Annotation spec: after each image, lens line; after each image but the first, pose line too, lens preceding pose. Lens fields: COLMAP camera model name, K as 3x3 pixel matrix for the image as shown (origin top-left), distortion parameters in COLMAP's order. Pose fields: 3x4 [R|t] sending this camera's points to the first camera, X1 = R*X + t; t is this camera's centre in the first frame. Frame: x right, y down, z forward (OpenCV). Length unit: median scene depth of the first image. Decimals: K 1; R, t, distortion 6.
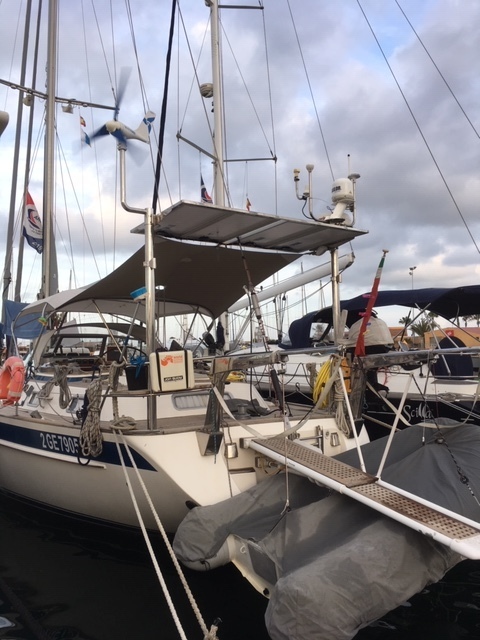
lens RADIAL K [[539.0, 0, 240.0], [0, 539.0, 320.0], [0, 0, 1]] dist [0.103430, 0.004684]
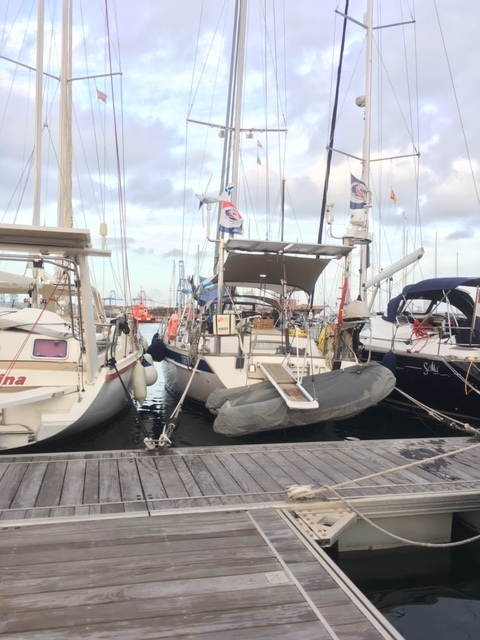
lens RADIAL K [[539.0, 0, 240.0], [0, 539.0, 320.0], [0, 0, 1]] dist [0.103430, 0.004684]
pose [[0.909068, 0.050514, -0.413574, 0.314046], [-0.024723, 0.997414, 0.067482, -0.024708], [0.415914, -0.051121, 0.907966, -0.321785]]
